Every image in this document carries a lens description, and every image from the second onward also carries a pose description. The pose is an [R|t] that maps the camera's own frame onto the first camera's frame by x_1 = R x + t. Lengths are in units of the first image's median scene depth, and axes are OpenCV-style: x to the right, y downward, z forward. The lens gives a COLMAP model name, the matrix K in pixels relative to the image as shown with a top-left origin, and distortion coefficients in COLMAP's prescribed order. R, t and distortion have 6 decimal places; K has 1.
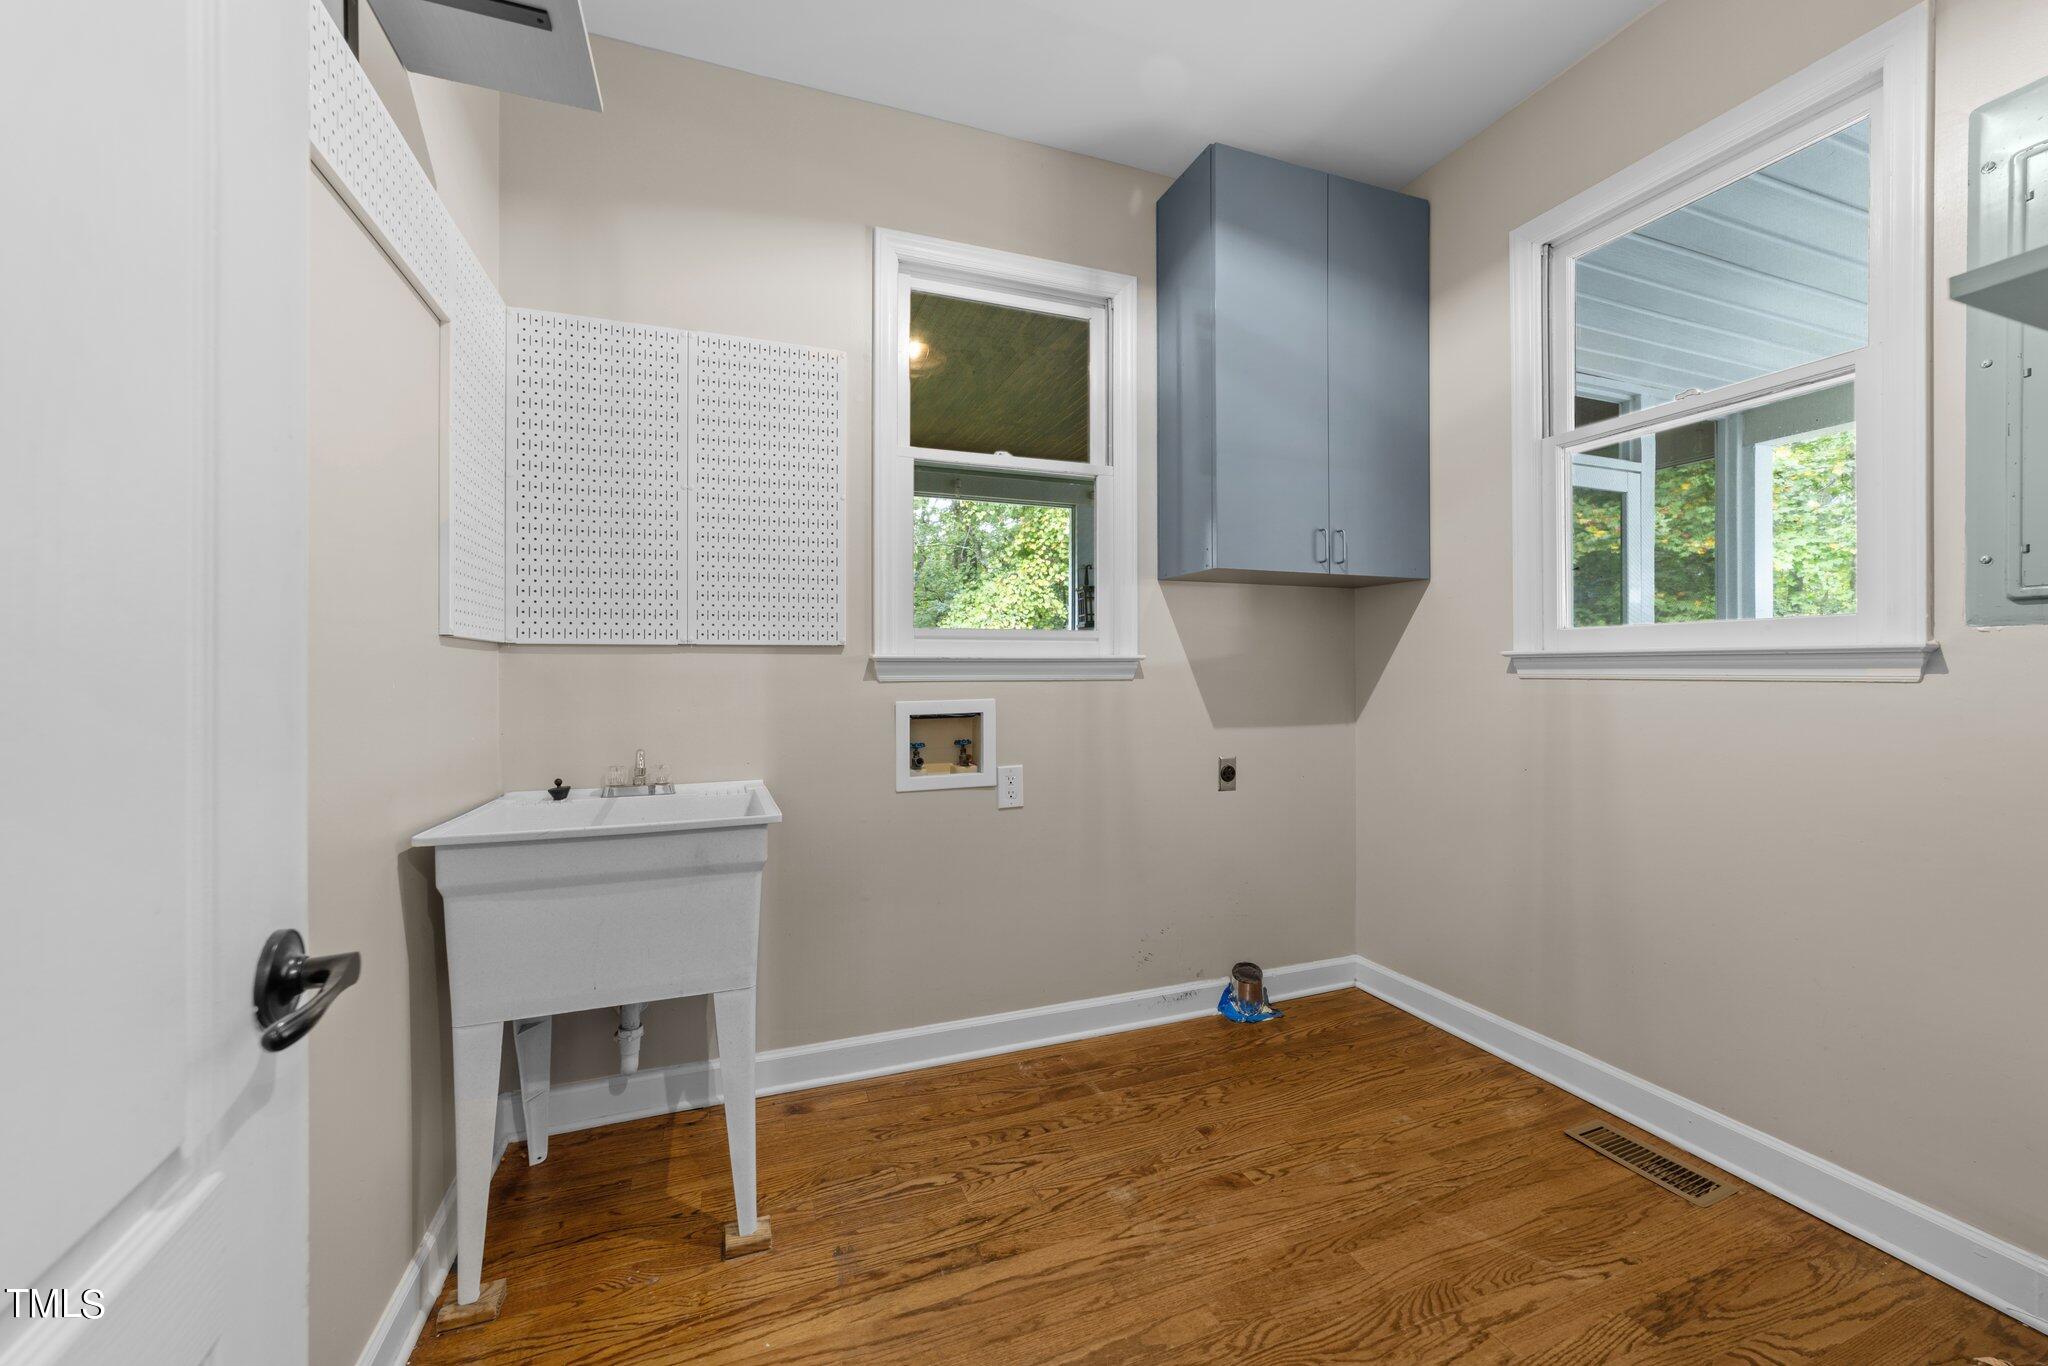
lens RADIAL K [[784.7, 0, 1031.5], [0, 784.7, 672.6], [0, 0, 1]] dist [-0.000349, 0.000173]
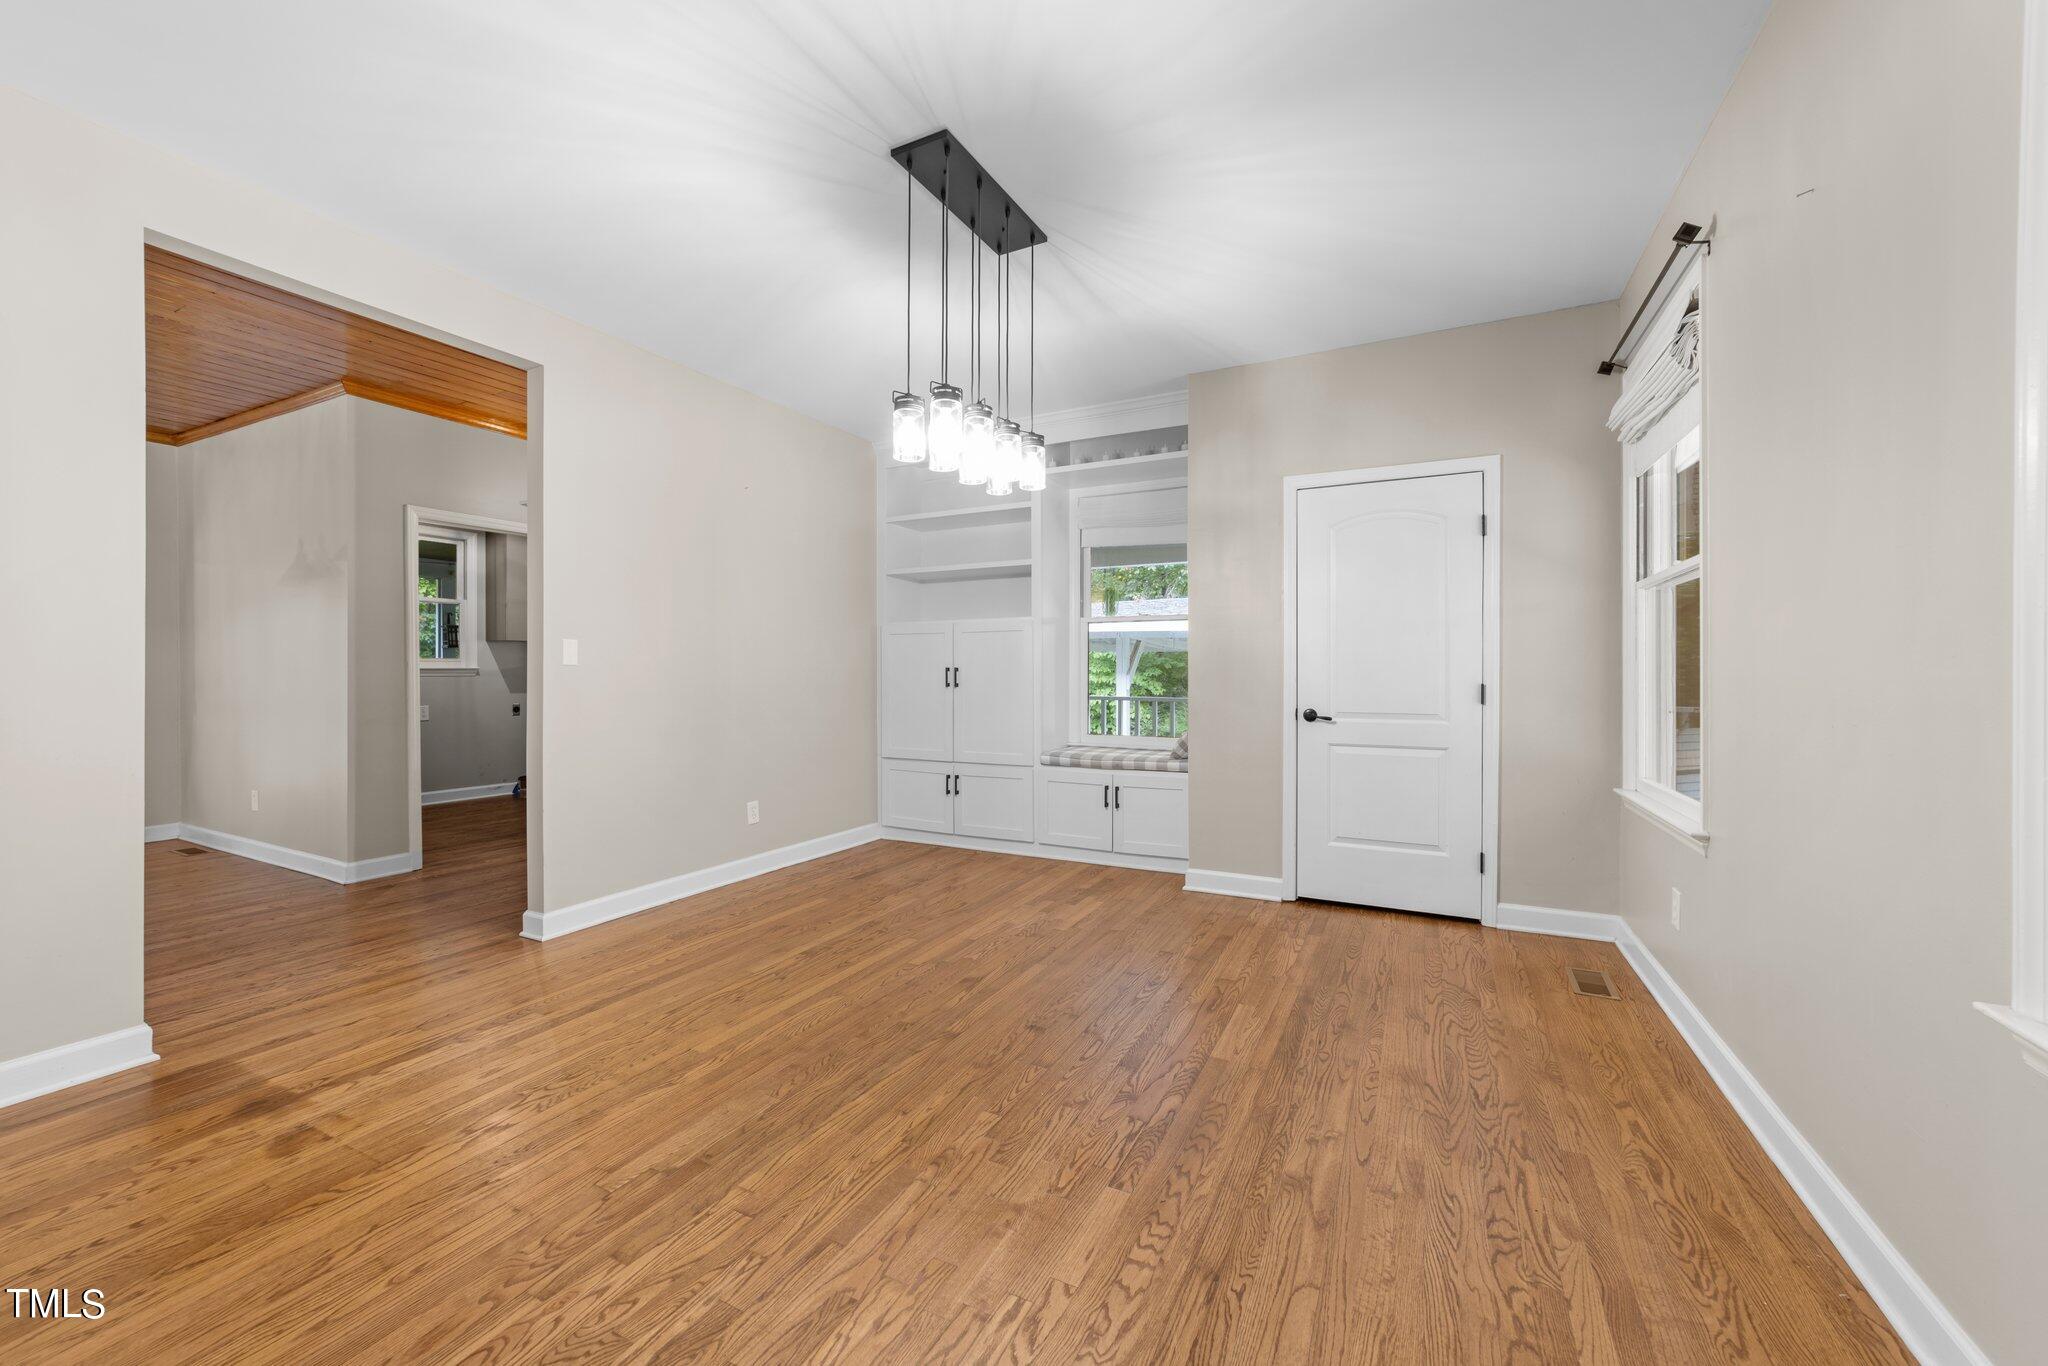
lens RADIAL K [[784.7, 0, 1029.8], [0, 784.7, 676.5], [0, 0, 1]] dist [-0.000349, 0.000173]
pose [[0.737590, -0.001633, 0.675247, -0.298188], [0.002097, 0.999998, 0.000128, 0.013416], [-0.675246, 0.001321, 0.737592, -2.366557]]
